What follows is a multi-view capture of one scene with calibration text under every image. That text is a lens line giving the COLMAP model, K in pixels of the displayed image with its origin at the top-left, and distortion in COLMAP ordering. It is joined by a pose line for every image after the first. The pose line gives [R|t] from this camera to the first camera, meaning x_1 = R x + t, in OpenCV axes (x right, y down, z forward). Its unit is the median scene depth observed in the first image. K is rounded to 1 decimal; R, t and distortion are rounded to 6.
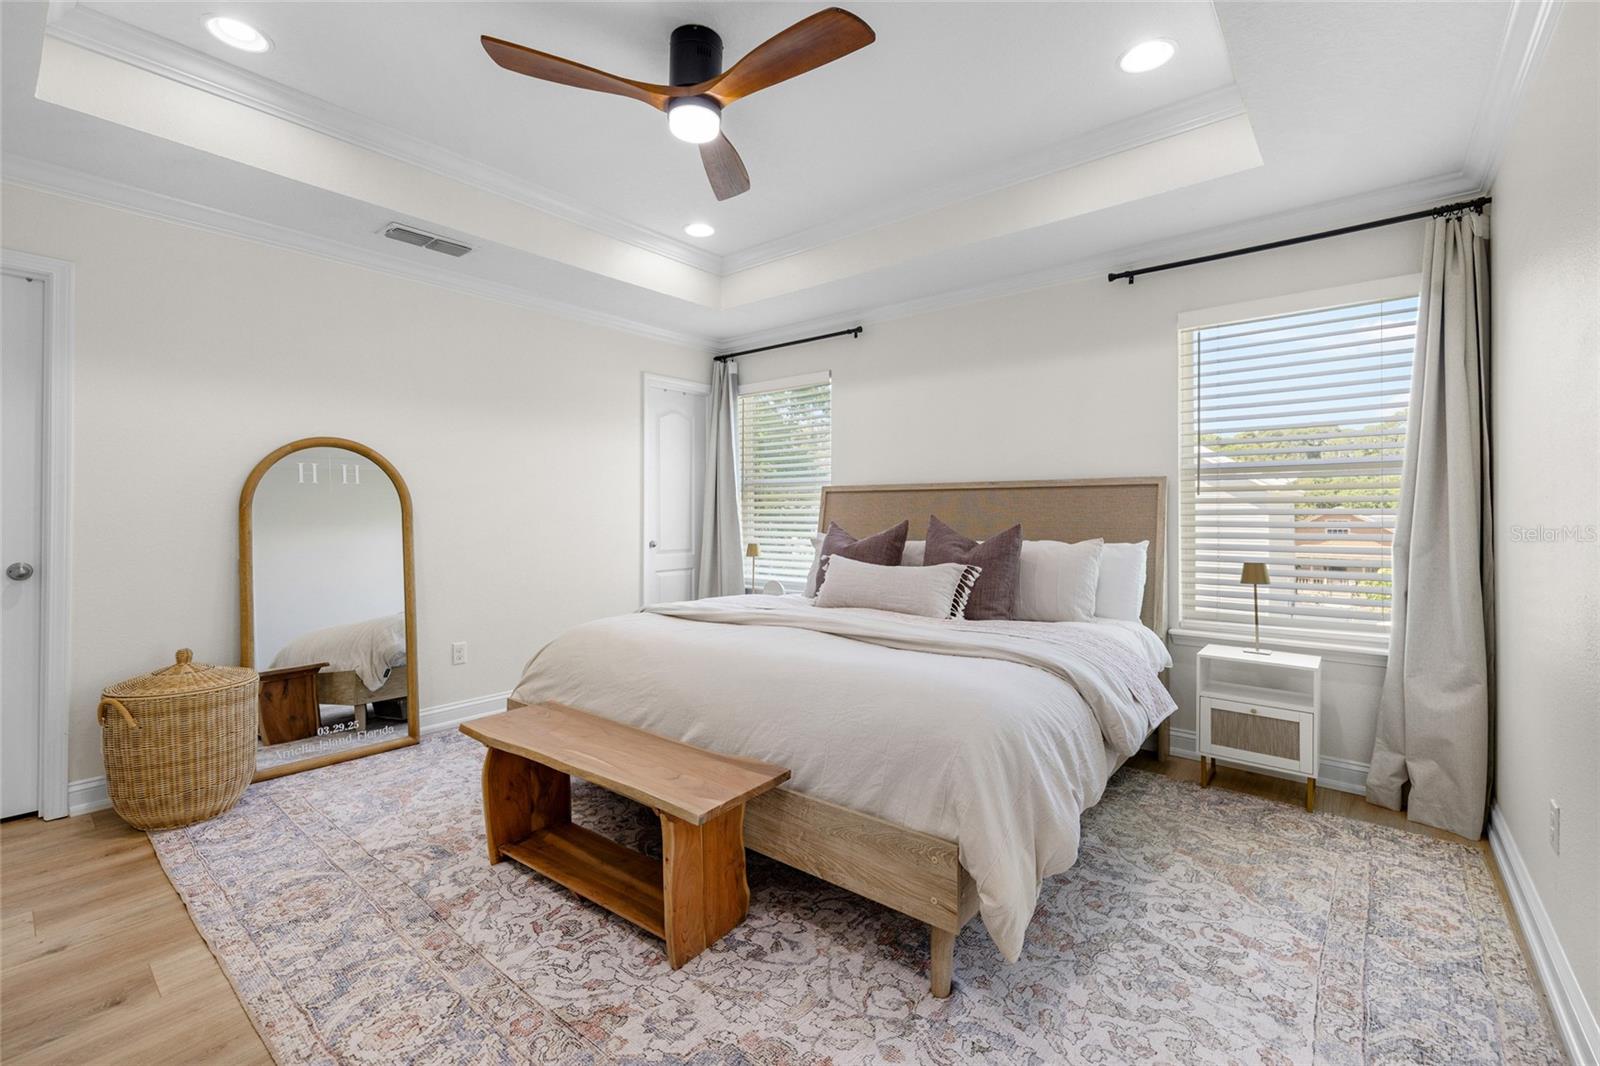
lens RADIAL K [[679.1, 0, 777.0], [0, 679.1, 507.3], [0, 0, 1]] dist [-0.002737, 0.000255]
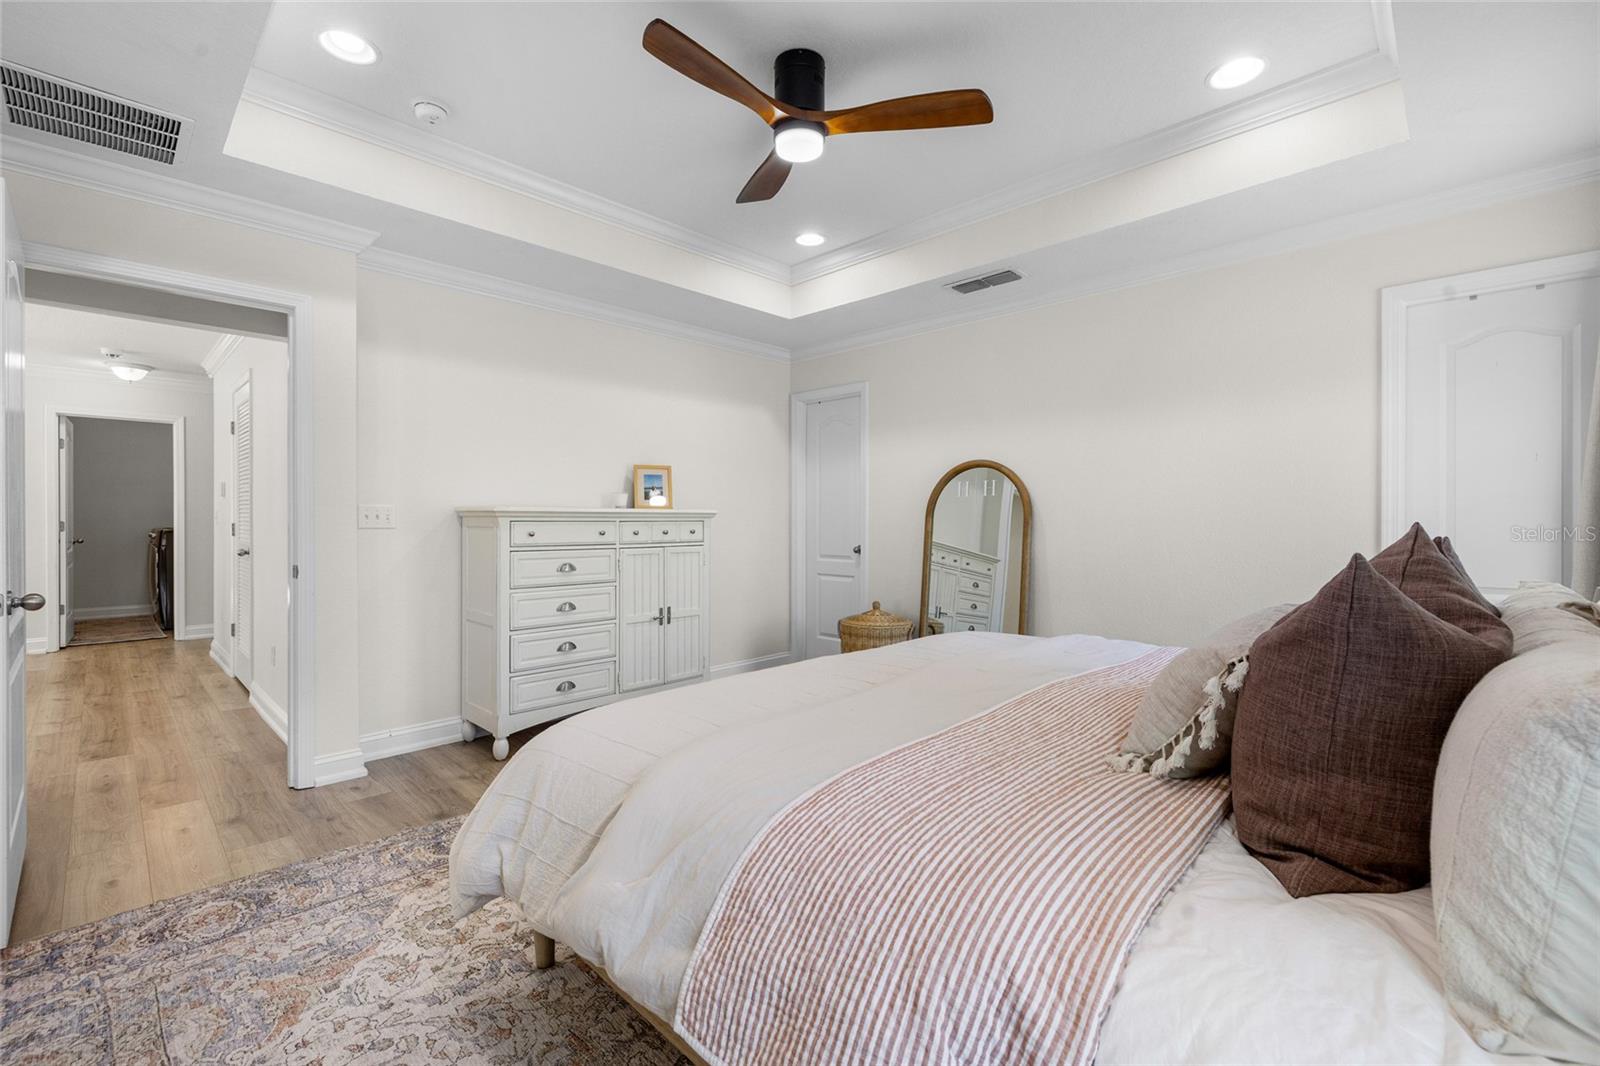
lens RADIAL K [[679.1, 0, 795.2], [0, 679.1, 521.7], [0, 0, 1]] dist [-0.002737, 0.000255]
pose [[-0.064565, 0.006805, -0.997890, 1.289168], [0.011372, 0.999917, 0.006083, 0.004504], [0.997849, -0.010955, -0.064637, 1.473628]]
